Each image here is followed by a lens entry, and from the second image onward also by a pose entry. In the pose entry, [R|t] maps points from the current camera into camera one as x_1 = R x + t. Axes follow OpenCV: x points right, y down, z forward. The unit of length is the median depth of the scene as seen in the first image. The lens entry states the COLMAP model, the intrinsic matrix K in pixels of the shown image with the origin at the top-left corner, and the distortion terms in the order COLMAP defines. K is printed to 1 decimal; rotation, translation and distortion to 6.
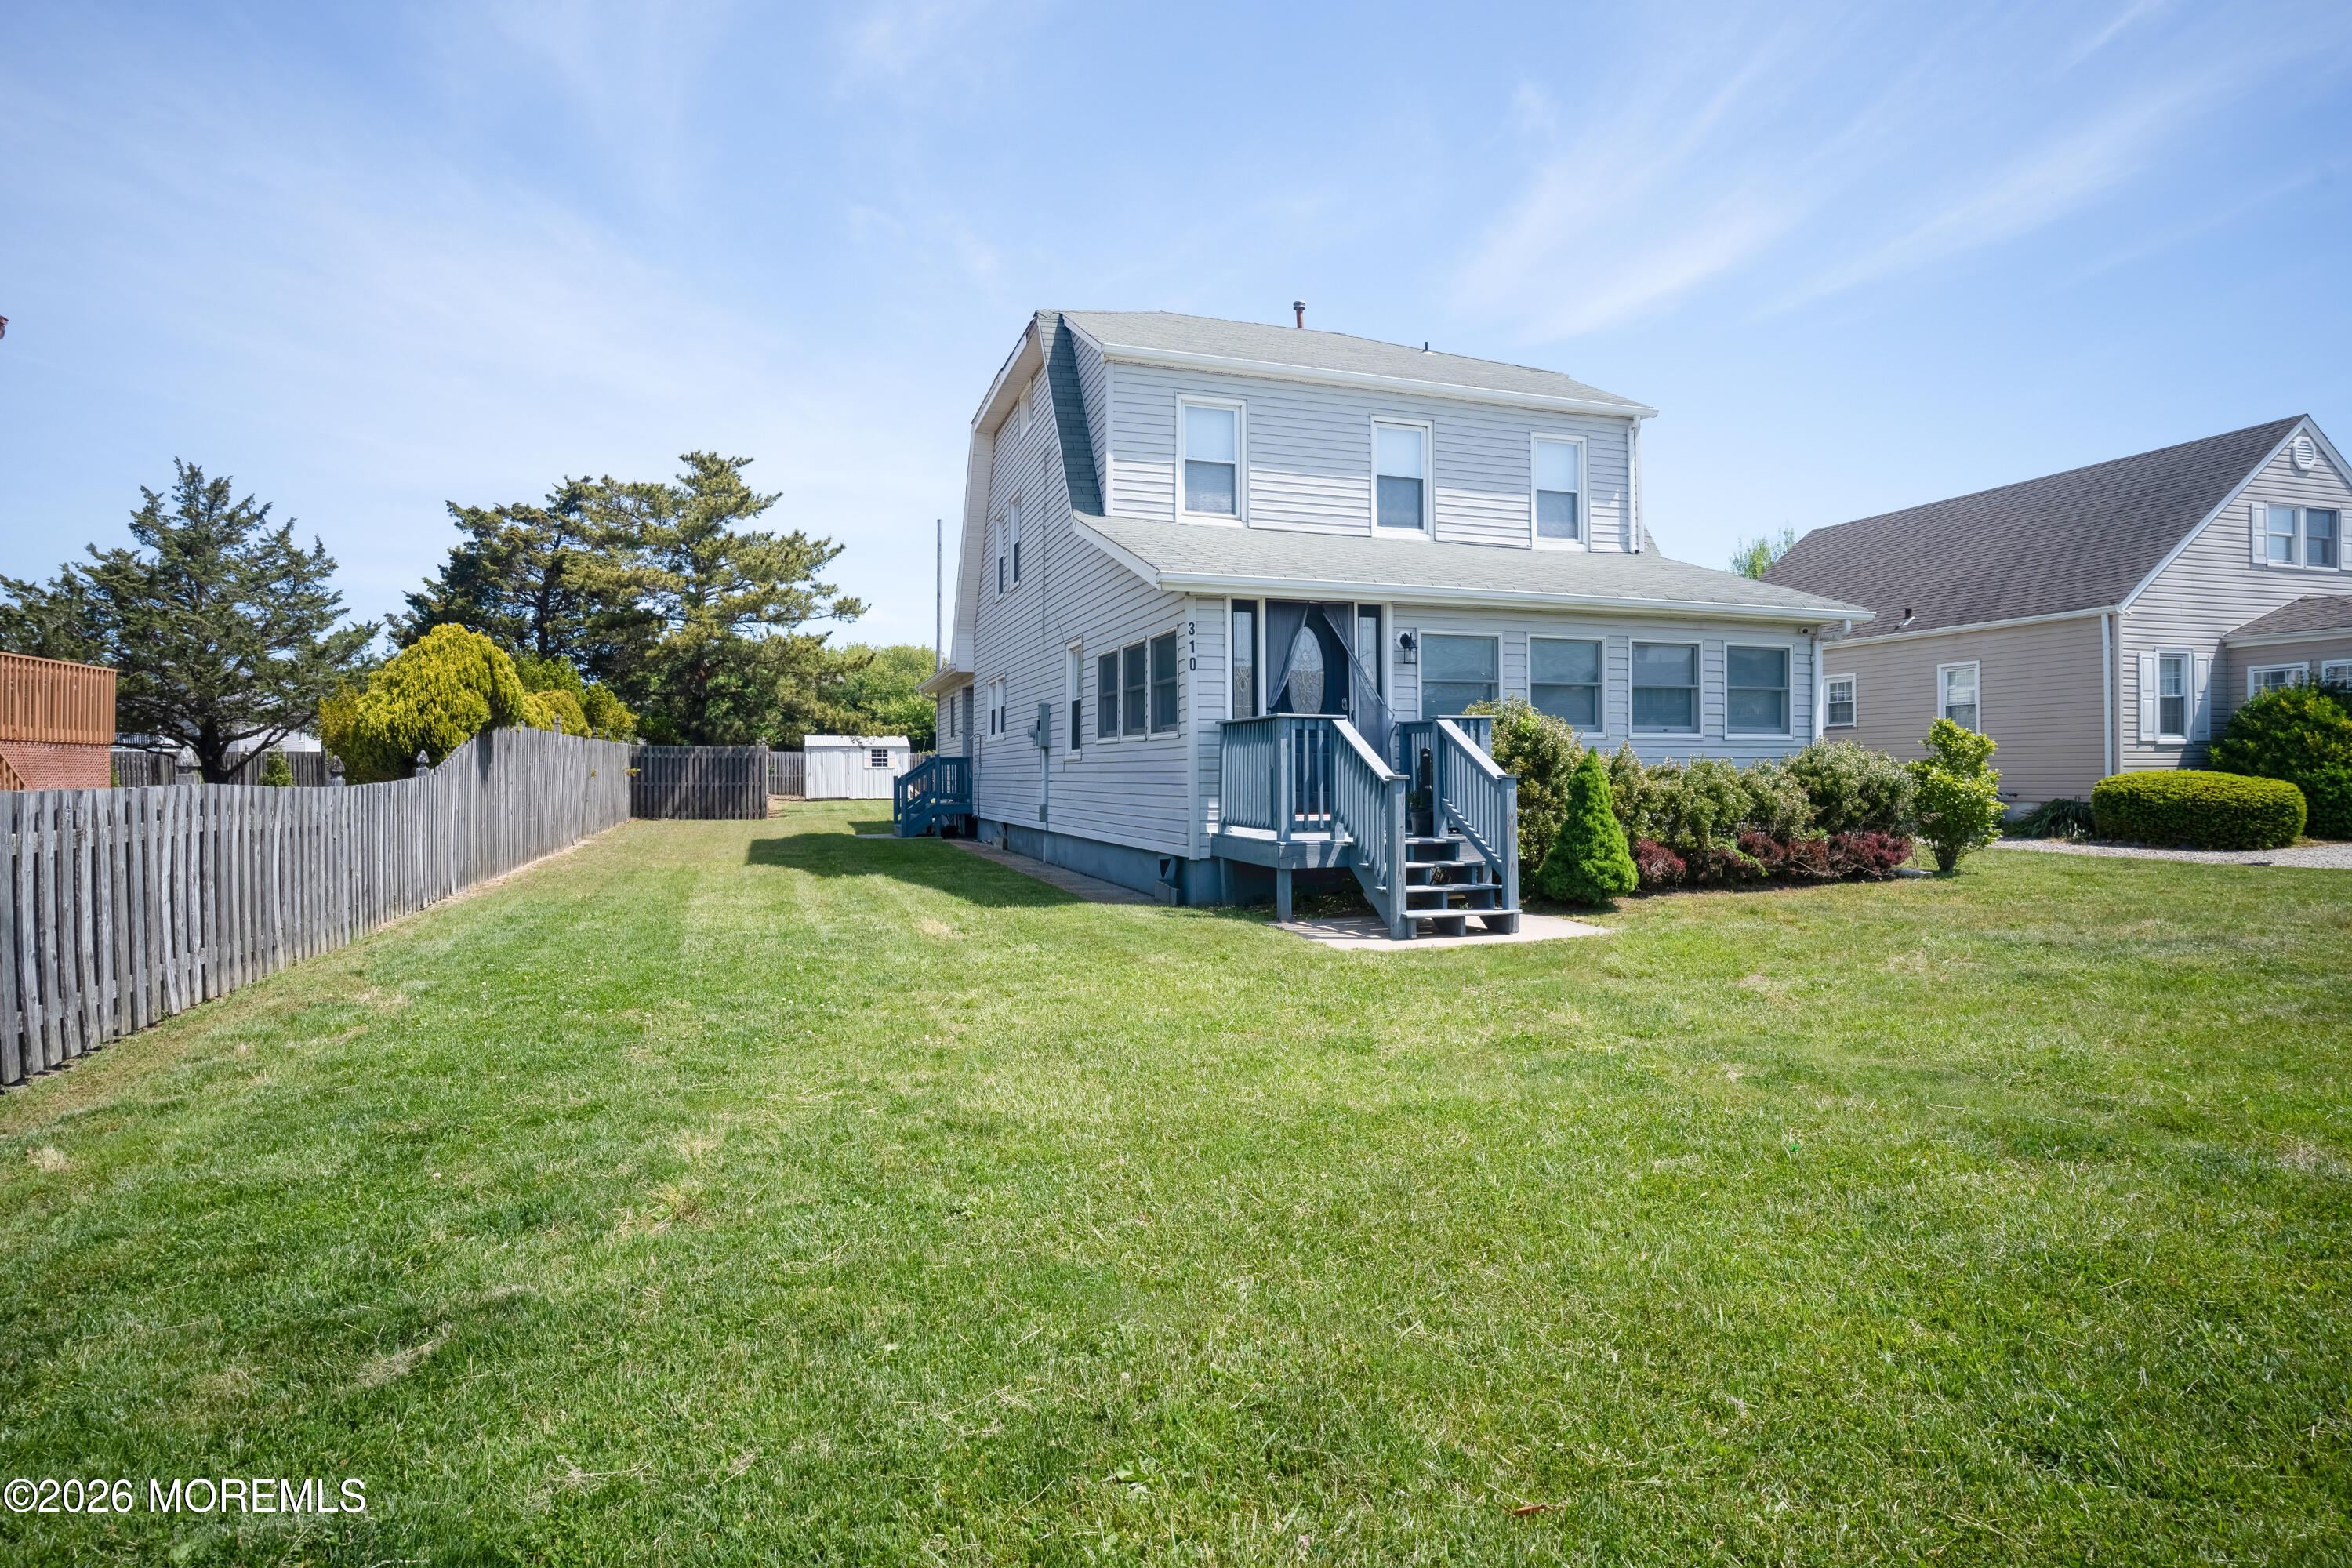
lens RADIAL K [[1233.1, 0, 1176.0], [0, 1233.1, 784.0], [0, 0, 1]] dist [-0.066888, 0.039322]
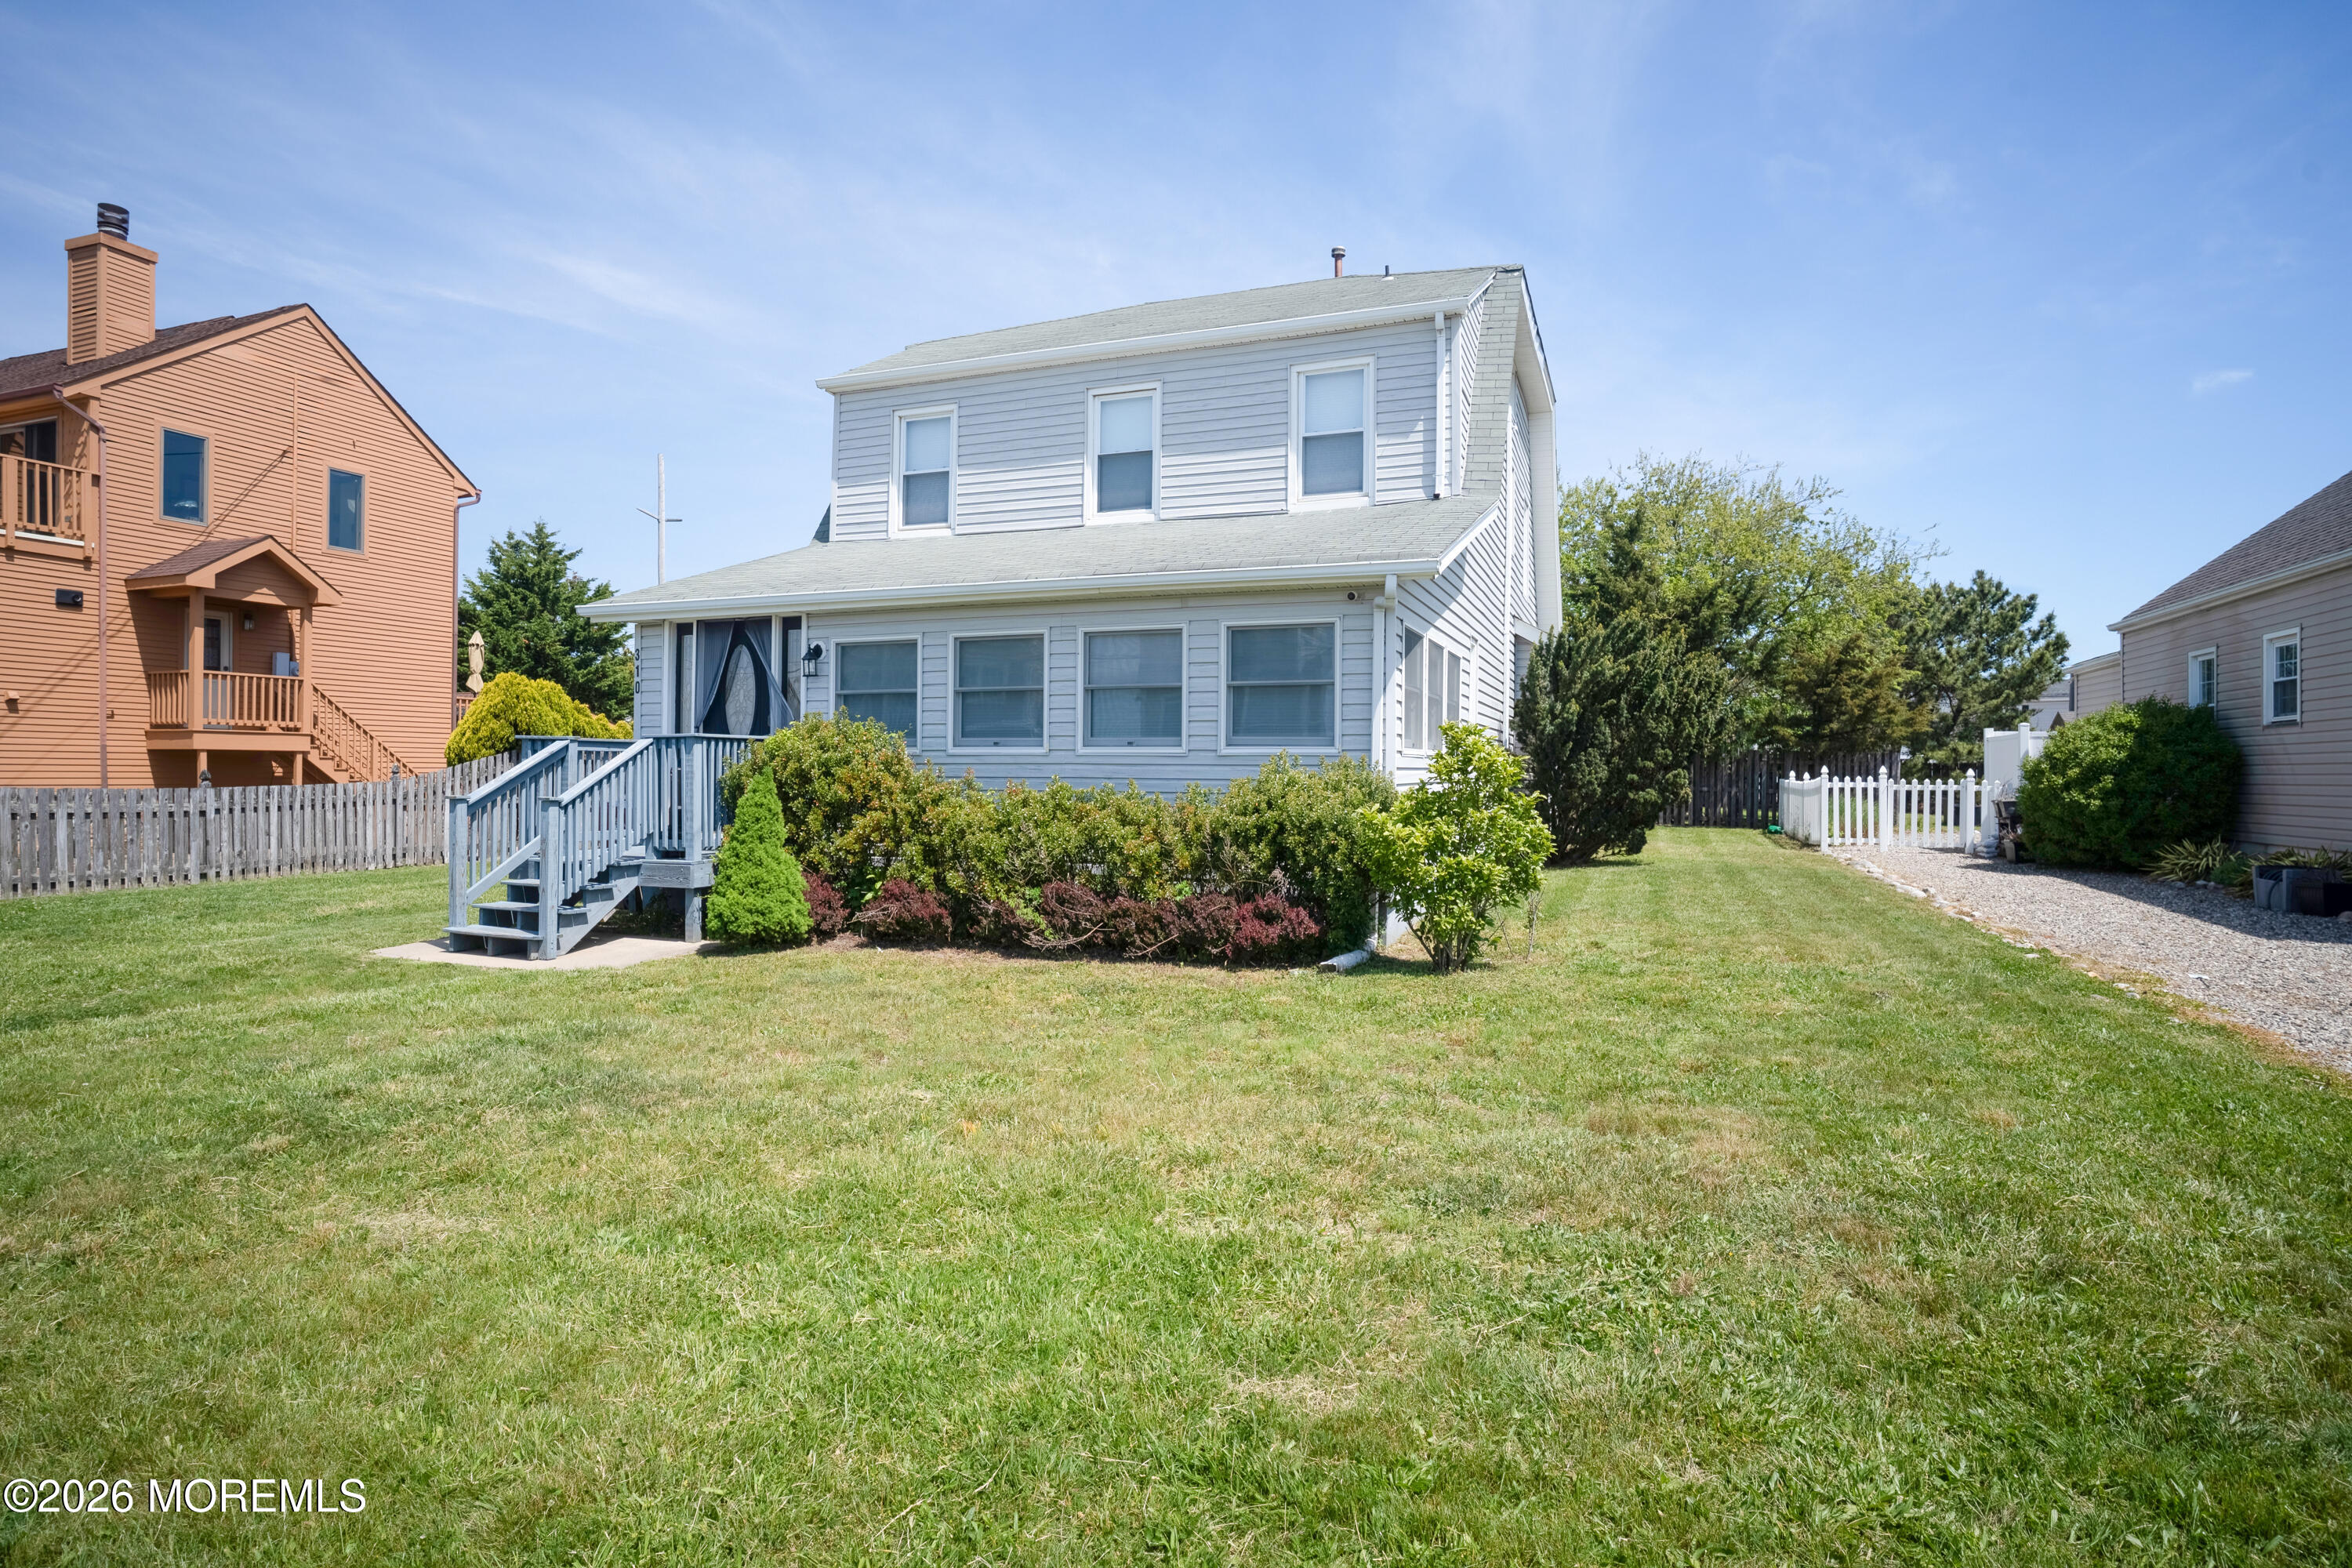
lens RADIAL K [[1225.1, 0, 1176.0], [0, 1225.1, 784.0], [0, 0, 1]] dist [-0.067436, 0.040866]
pose [[0.774178, 0.015340, -0.632782, 0.820373], [-0.015835, 0.999863, 0.004864, -0.020104], [0.632769, 0.006254, 0.774315, 0.375595]]
